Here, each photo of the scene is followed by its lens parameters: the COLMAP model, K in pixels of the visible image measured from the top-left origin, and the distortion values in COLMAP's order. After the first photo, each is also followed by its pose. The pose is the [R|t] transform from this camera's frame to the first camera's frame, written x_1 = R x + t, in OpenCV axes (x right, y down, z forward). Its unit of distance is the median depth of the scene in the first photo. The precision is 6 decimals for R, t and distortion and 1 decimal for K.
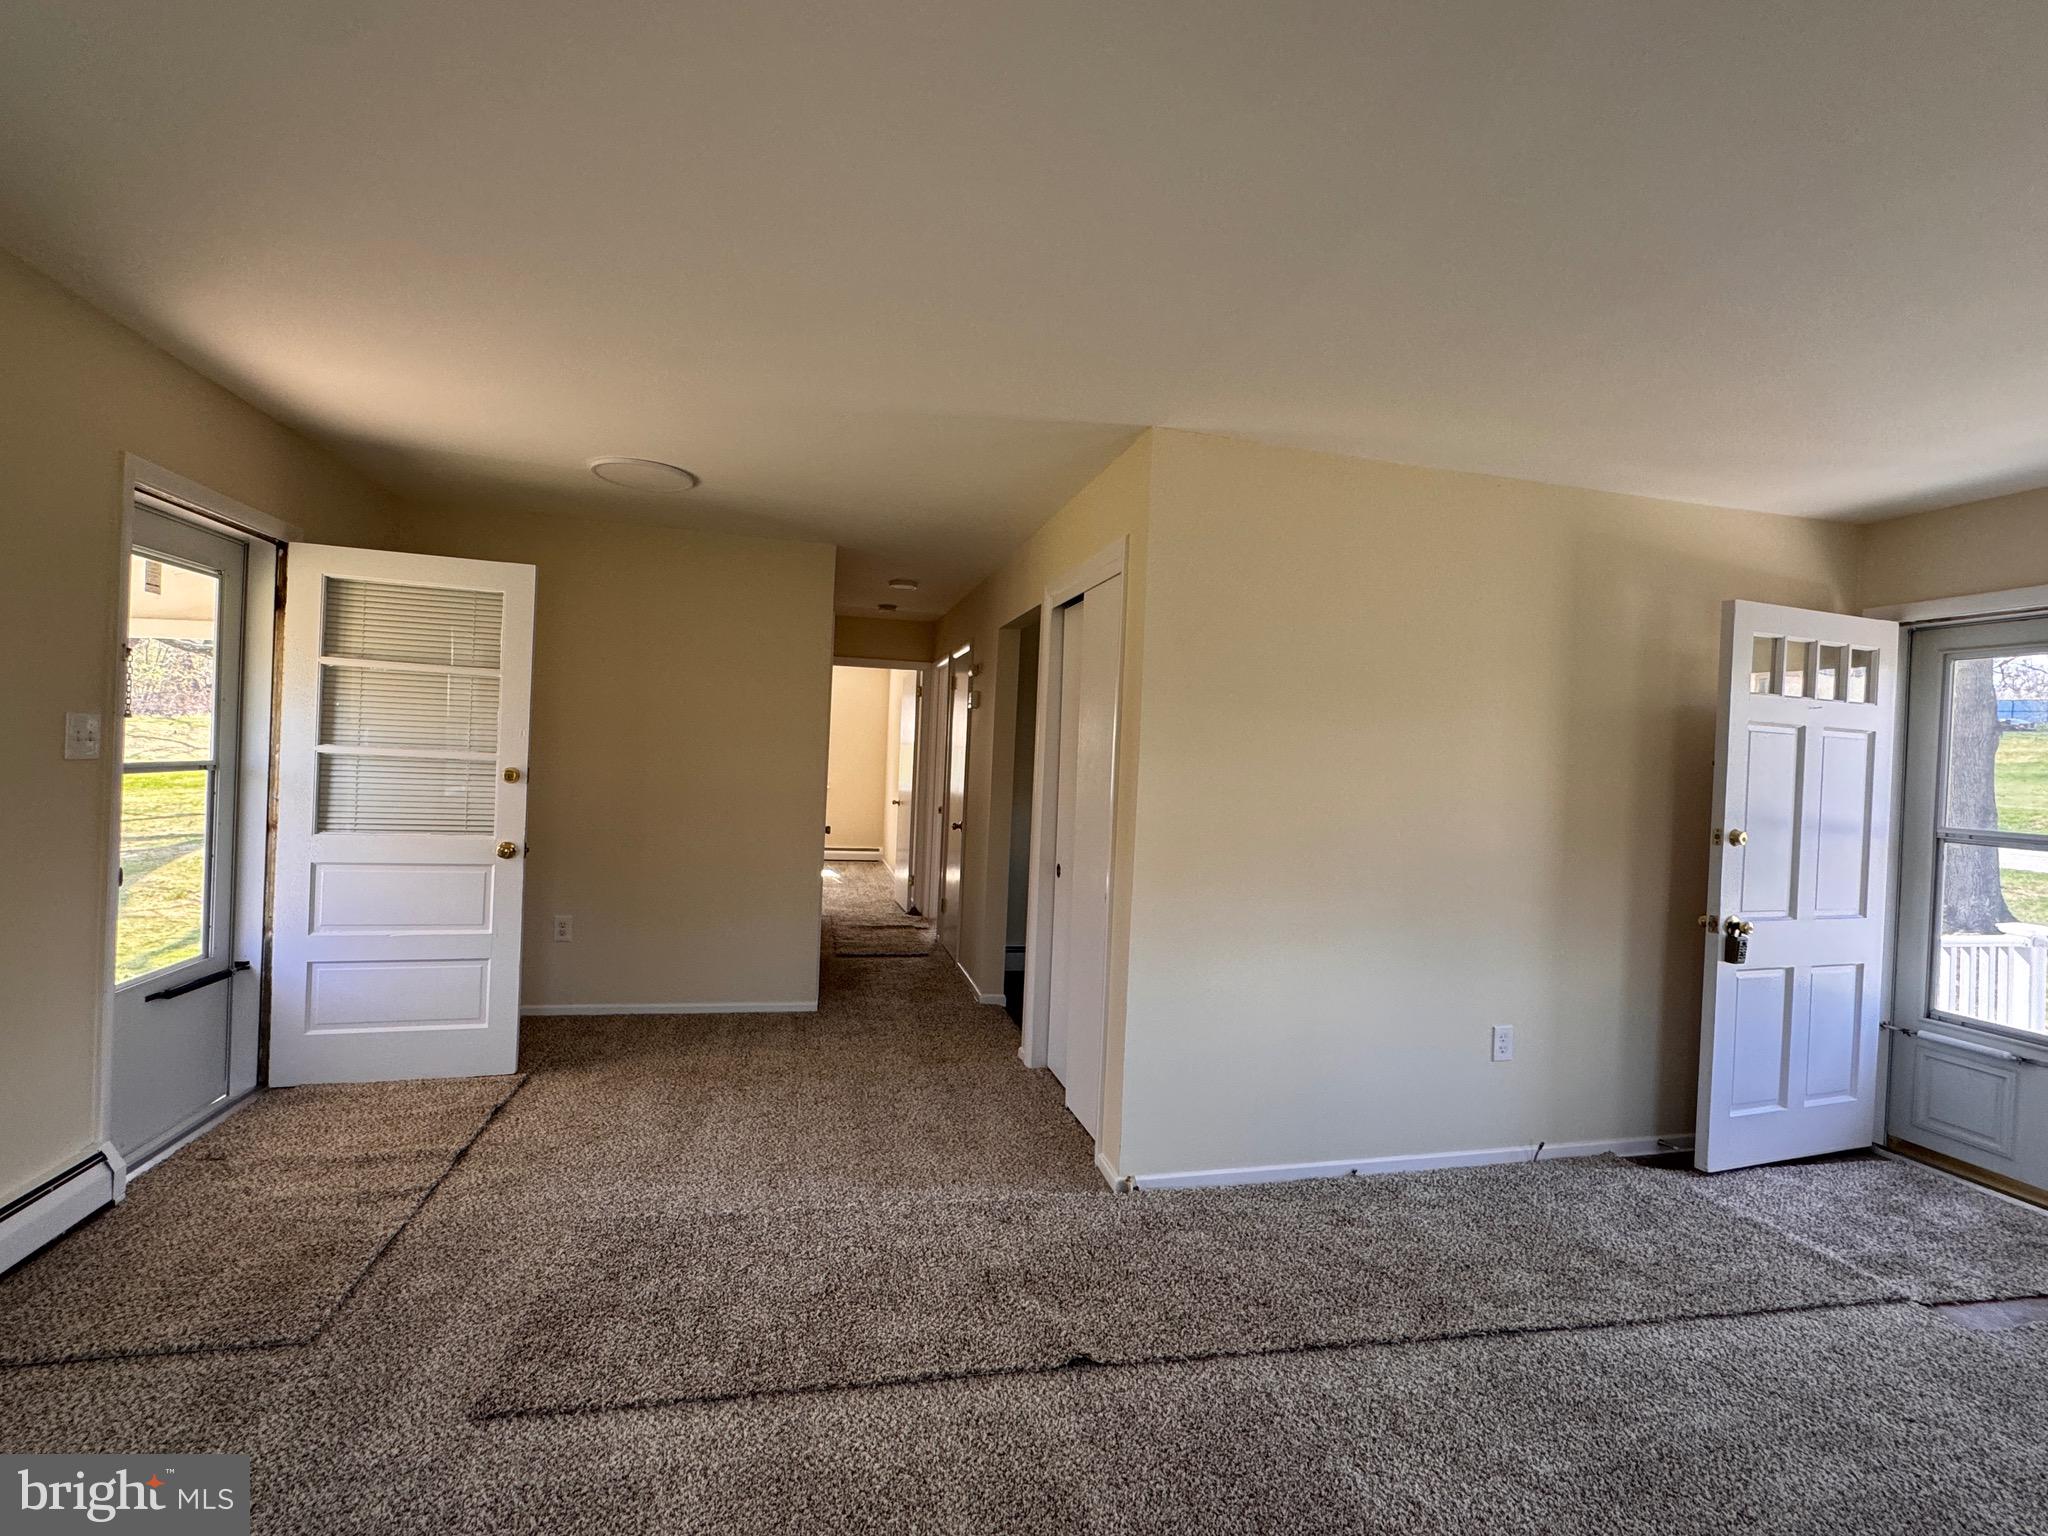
lens RADIAL K [[907.5, 0, 1024.0], [0, 907.5, 768.0], [0, 0, 1]] dist [-0.000059, 0.000048]
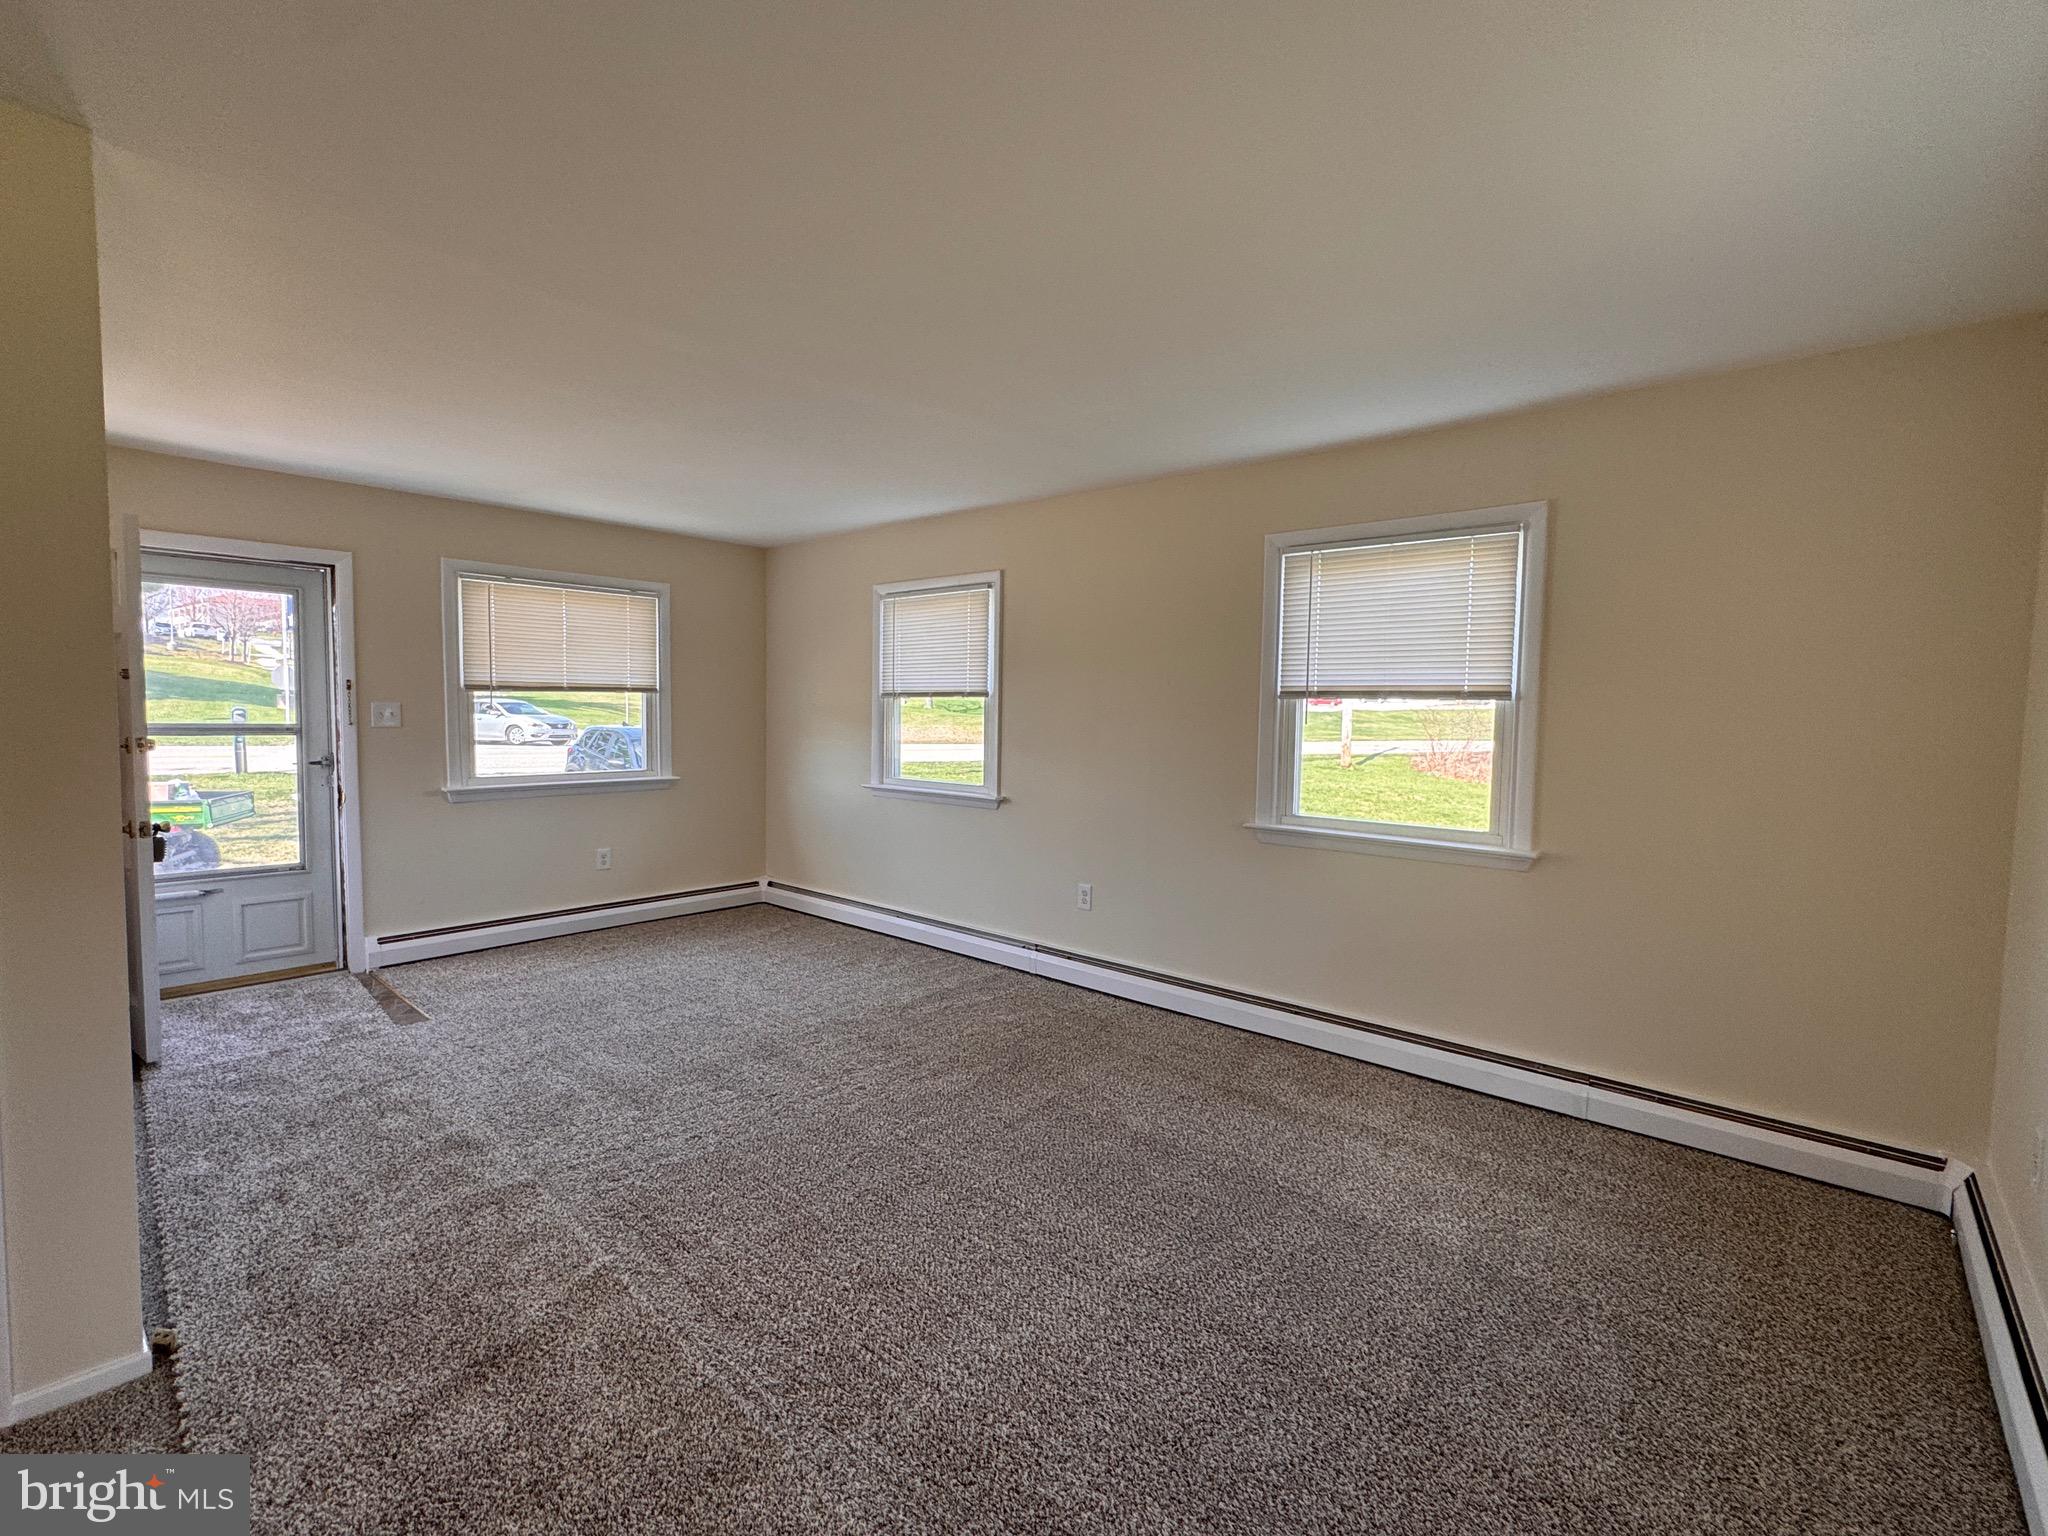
lens RADIAL K [[907.5, 0, 1024.0], [0, 907.5, 768.0], [0, 0, 1]] dist [-0.000059, 0.000048]
pose [[-0.566472, -0.104886, 0.817379, -0.688430], [-0.030908, 0.993874, 0.106113, -0.042553], [-0.823501, 0.034846, -0.566243, 0.791500]]
